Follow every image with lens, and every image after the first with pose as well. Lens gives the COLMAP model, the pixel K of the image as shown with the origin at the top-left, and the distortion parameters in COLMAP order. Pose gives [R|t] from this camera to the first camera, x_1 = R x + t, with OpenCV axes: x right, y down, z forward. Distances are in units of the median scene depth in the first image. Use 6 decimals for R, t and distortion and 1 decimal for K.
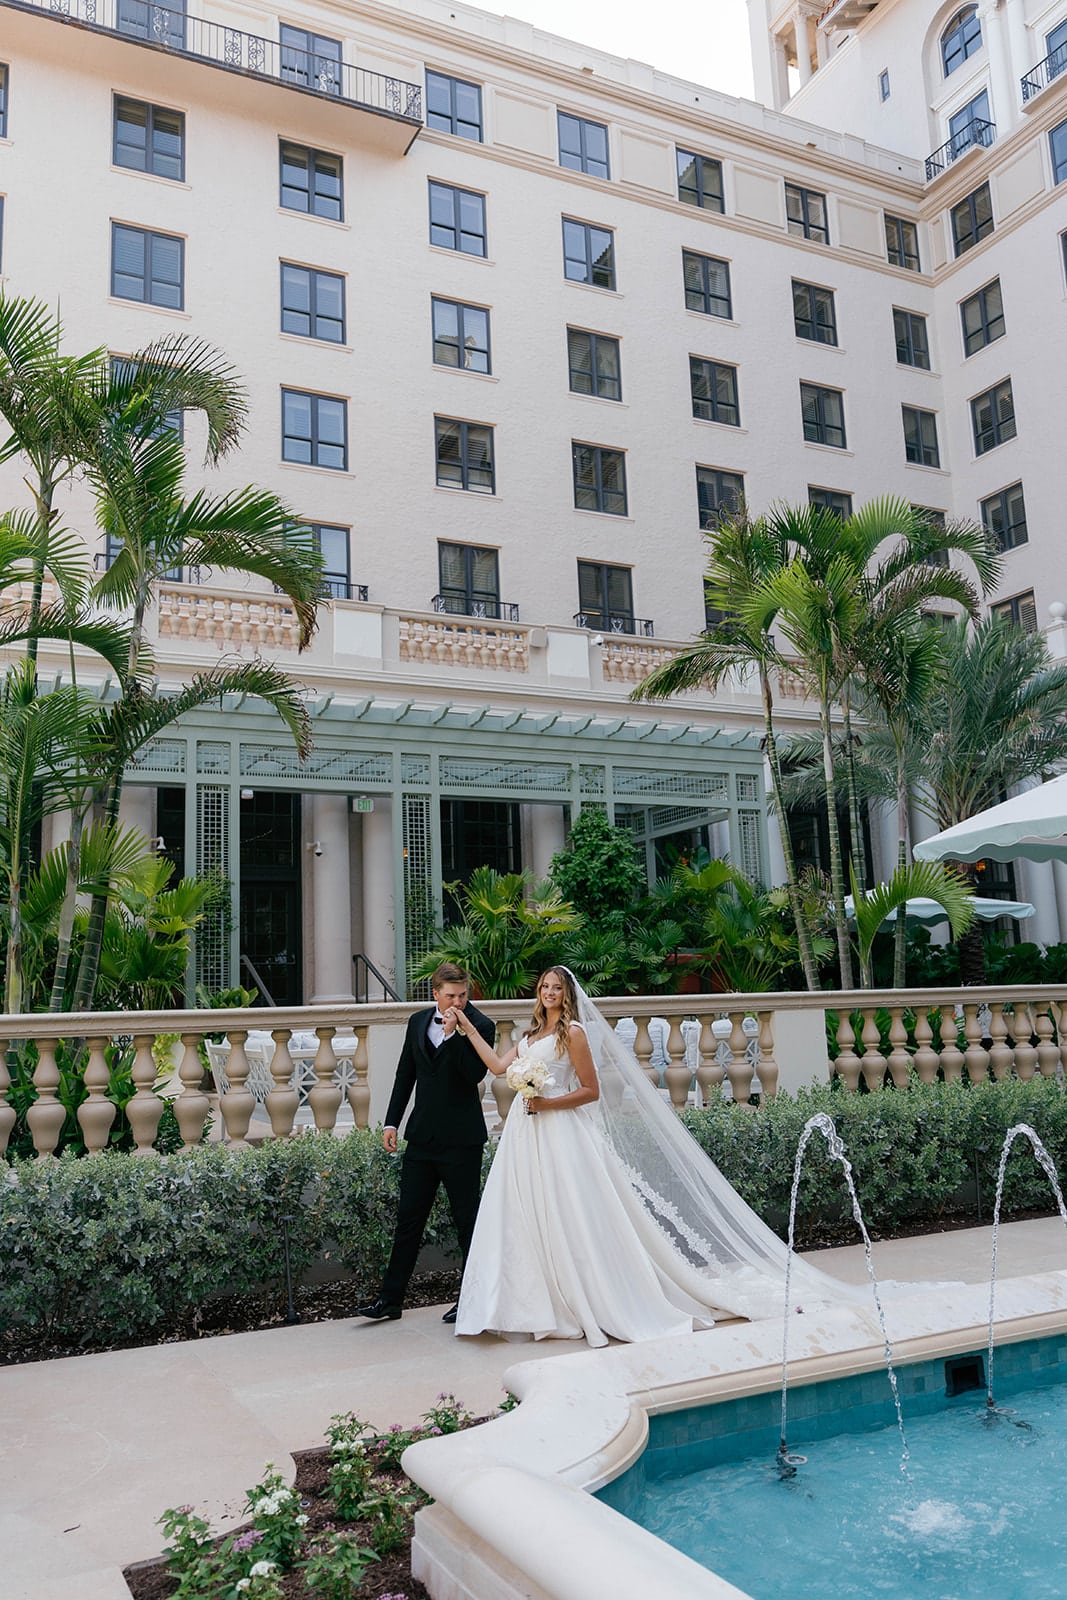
lens RADIAL K [[1254.7, 0, 529.1], [0, 1254.7, 791.0], [0, 0, 1]] dist [-0.002051, -0.006315]
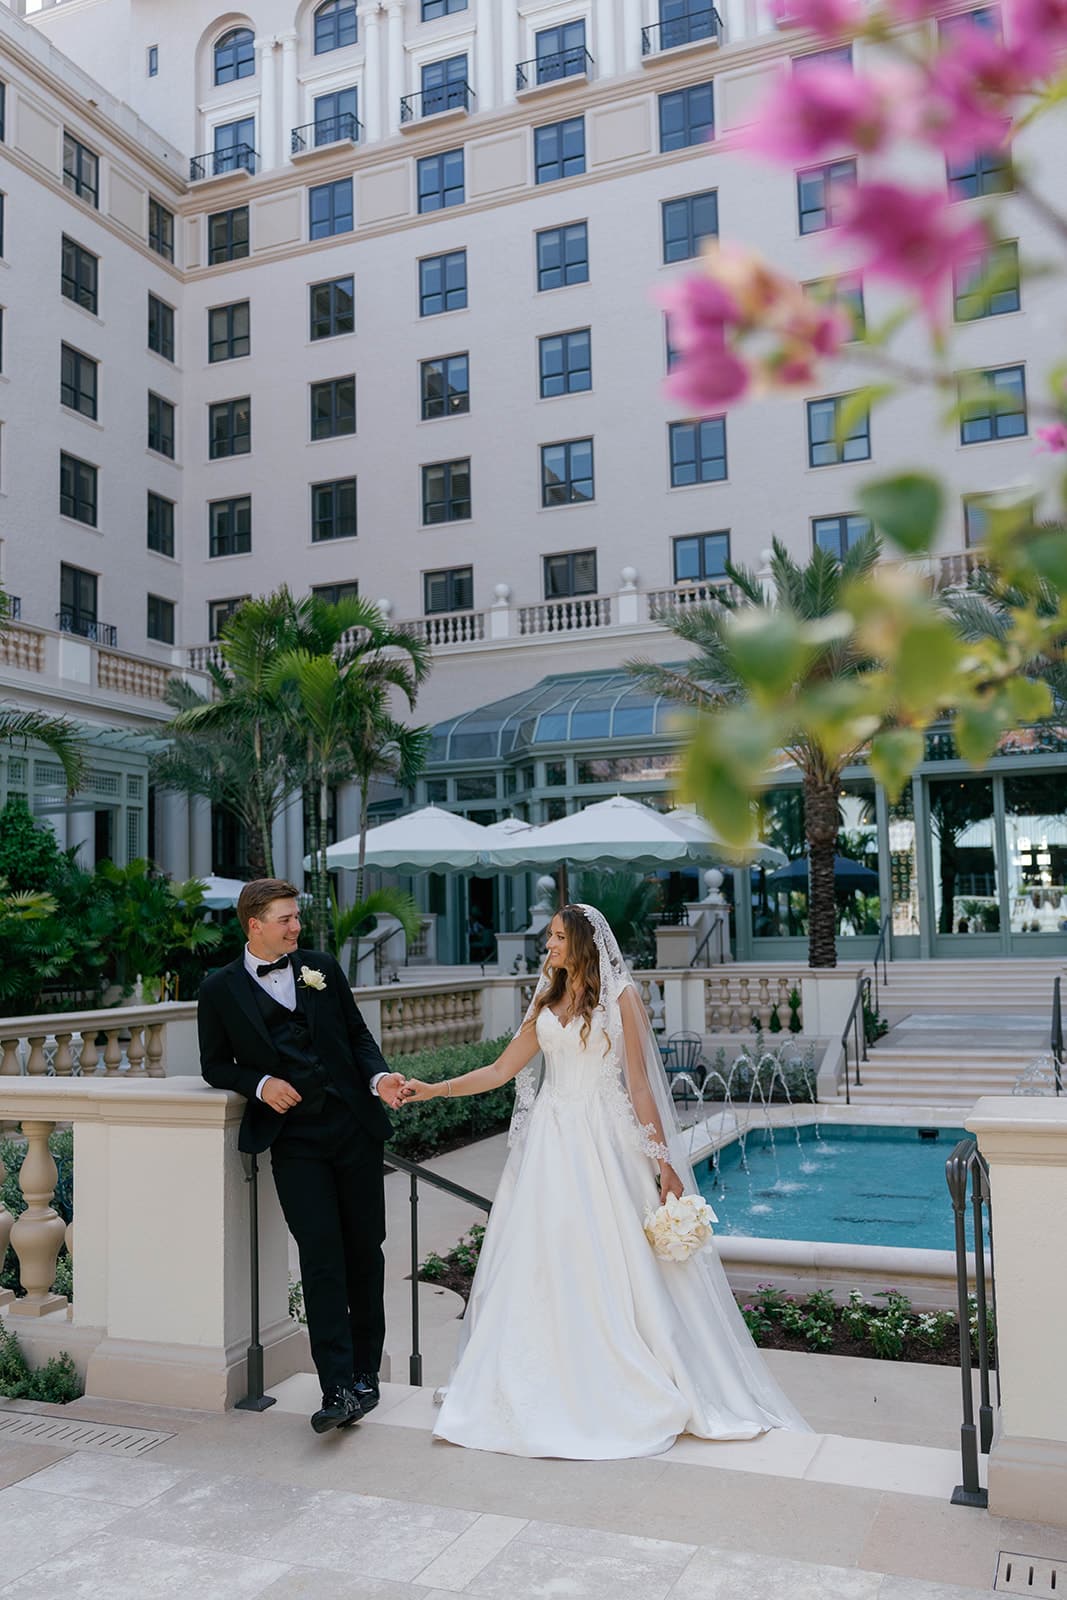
lens RADIAL K [[1339.5, 0, 535.3], [0, 1339.5, 805.0], [0, 0, 1]] dist [-0.041576, 0.008746]
pose [[0.739109, 0.079634, 0.668862, -0.172344], [-0.120214, 0.992640, 0.014656, -0.022747], [-0.662772, -0.091239, 0.743242, -0.057603]]
